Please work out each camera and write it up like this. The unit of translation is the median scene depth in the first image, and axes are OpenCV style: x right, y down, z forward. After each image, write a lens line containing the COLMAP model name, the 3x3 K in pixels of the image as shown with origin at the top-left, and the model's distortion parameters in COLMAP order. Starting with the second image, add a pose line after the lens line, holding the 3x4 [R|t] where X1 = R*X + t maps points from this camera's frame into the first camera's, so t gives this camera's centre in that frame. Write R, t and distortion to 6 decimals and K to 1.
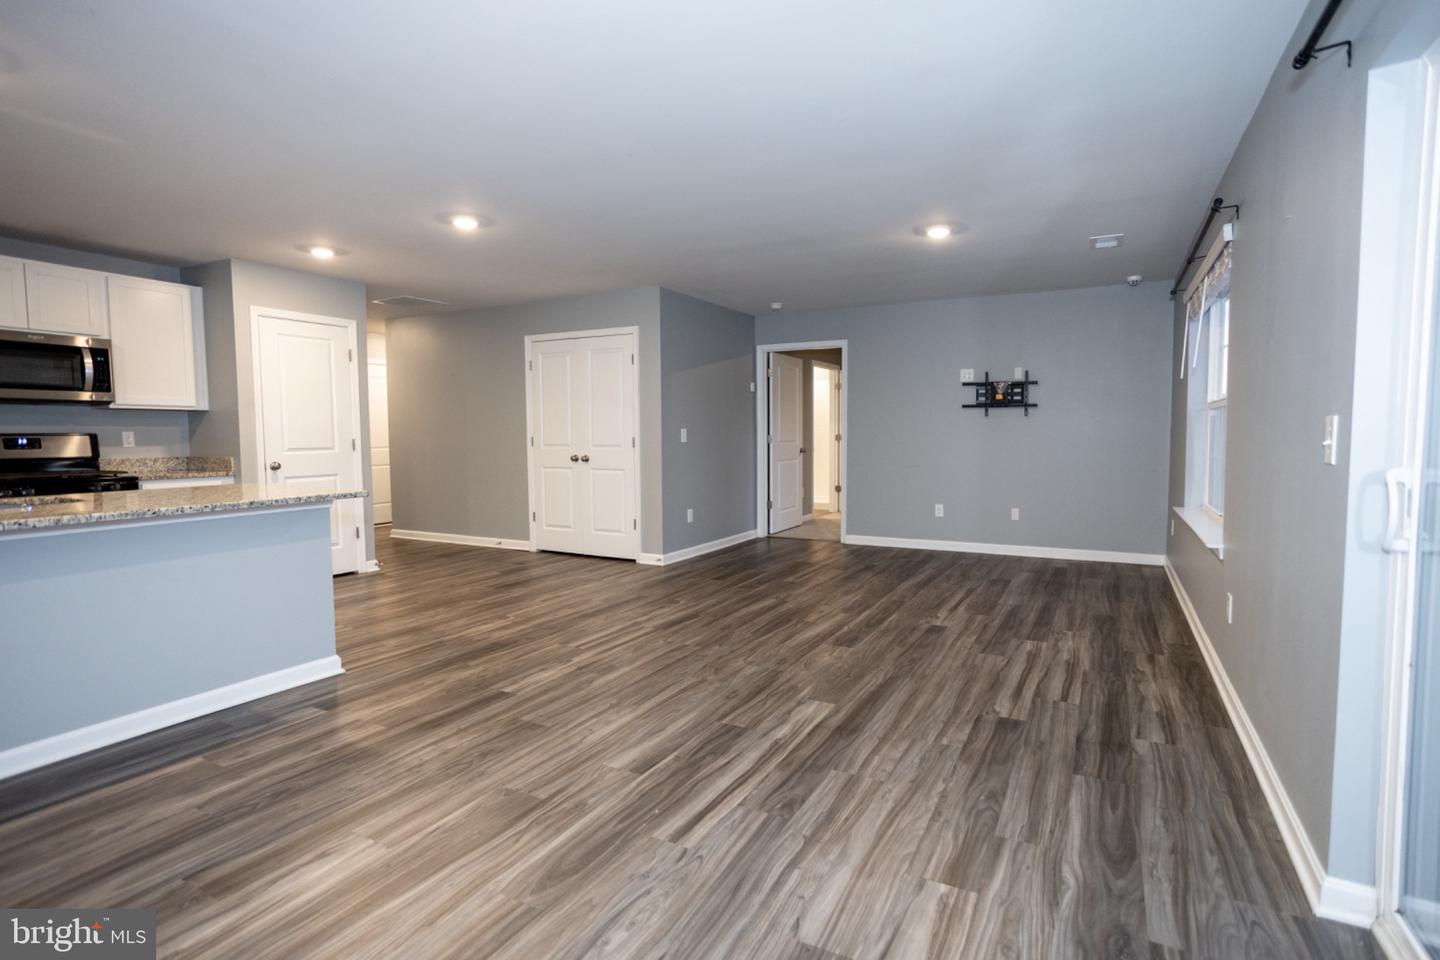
lens RADIAL K [[697.4, 0, 716.4], [0, 697.4, 484.0], [0, 0, 1]] dist [-0.036607, 0.022791]
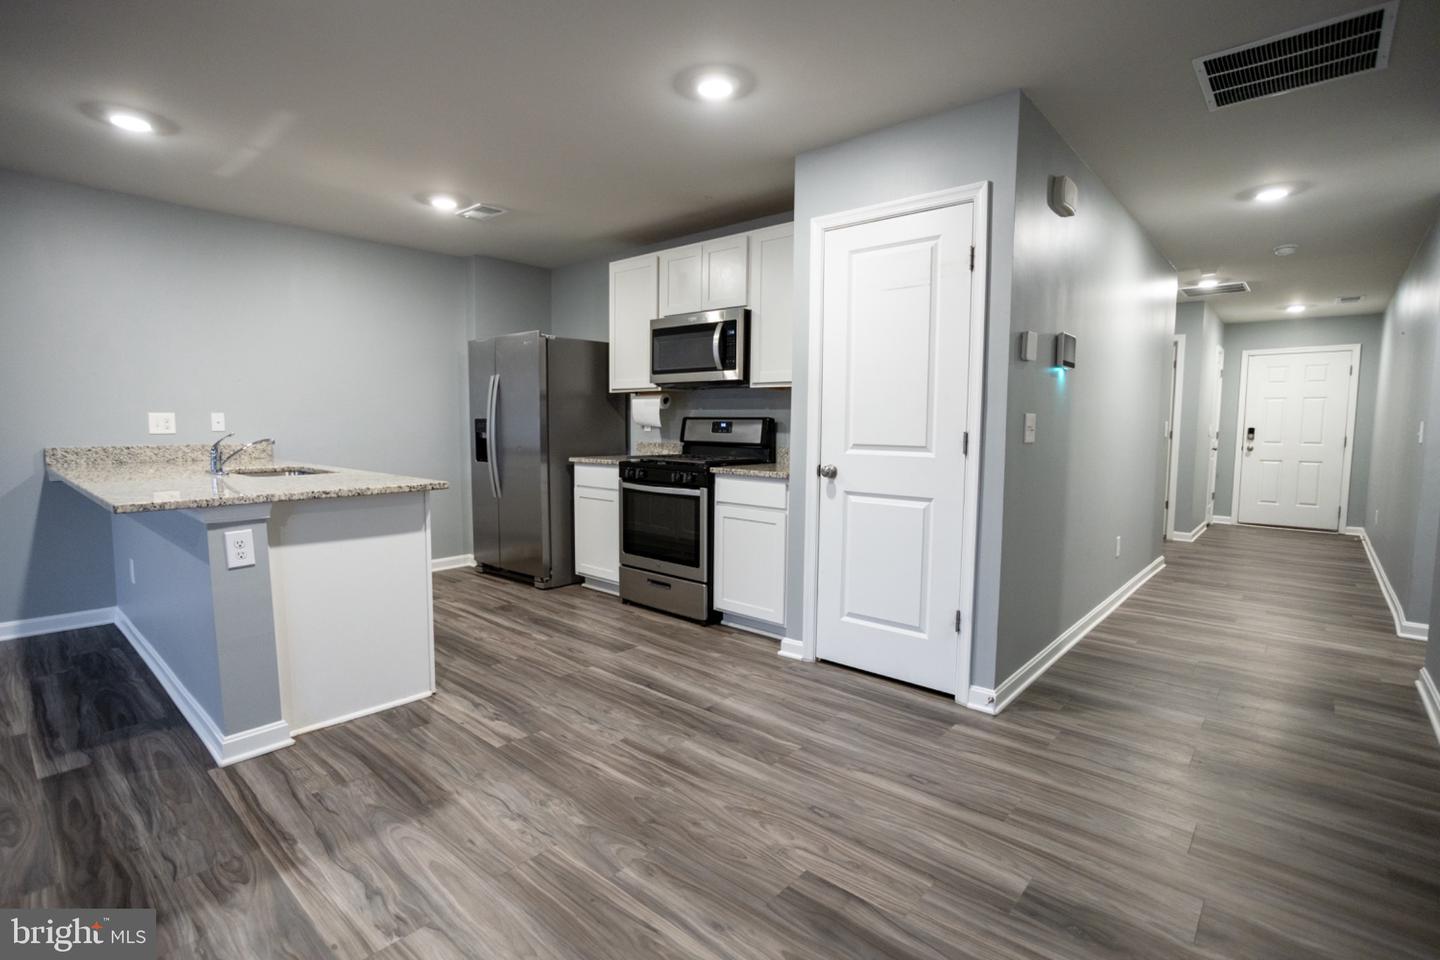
lens RADIAL K [[697.4, 0, 722.1], [0, 697.4, 480.7], [0, 0, 1]] dist [-0.036607, 0.022791]
pose [[-0.214645, 0.086237, -0.972878, -0.010799], [-0.082284, 0.990956, 0.105993, -0.091076], [0.973220, 0.102803, -0.205608, 1.228594]]
